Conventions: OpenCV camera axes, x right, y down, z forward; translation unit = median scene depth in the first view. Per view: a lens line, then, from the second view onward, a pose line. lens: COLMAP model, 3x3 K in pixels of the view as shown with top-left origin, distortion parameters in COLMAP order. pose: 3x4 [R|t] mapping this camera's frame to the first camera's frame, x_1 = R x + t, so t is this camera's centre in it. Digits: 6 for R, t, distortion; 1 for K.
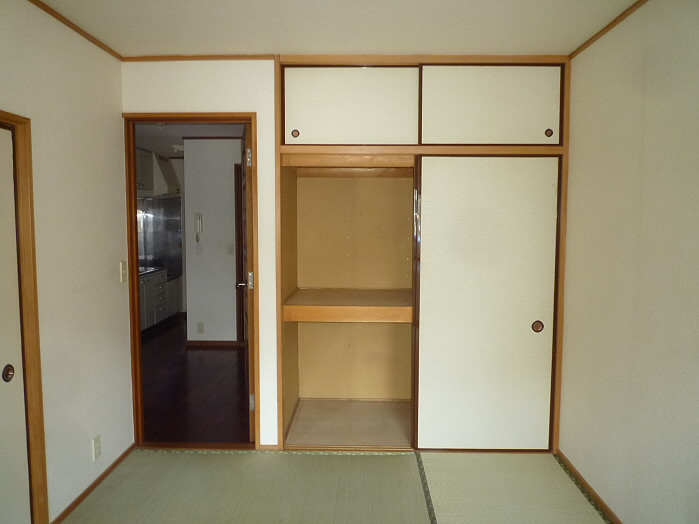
lens RADIAL K [[516.3, 0, 349.7], [0, 516.3, 260.7], [0, 0, 1]] dist [-0.020488, -0.025042]
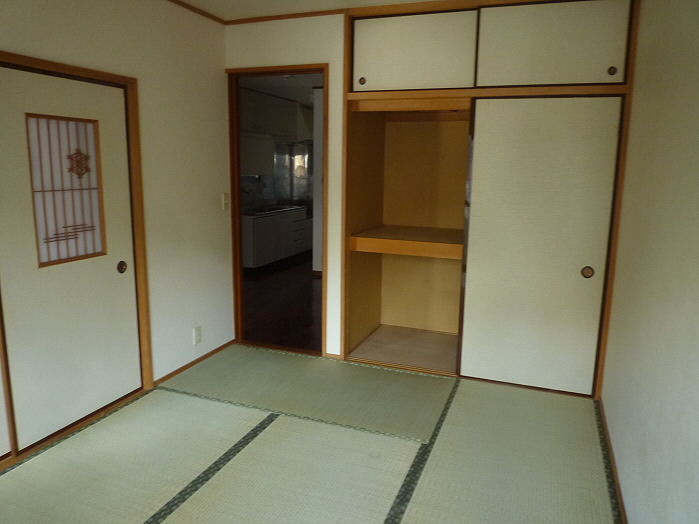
lens RADIAL K [[516.3, 0, 346.7], [0, 516.3, 264.3], [0, 0, 1]] dist [-0.020488, -0.025042]
pose [[0.941238, 0.075982, -0.329086, 0.255949], [-0.041255, 0.992935, 0.111261, 0.022069], [0.335214, -0.091147, 0.937722, -0.082311]]
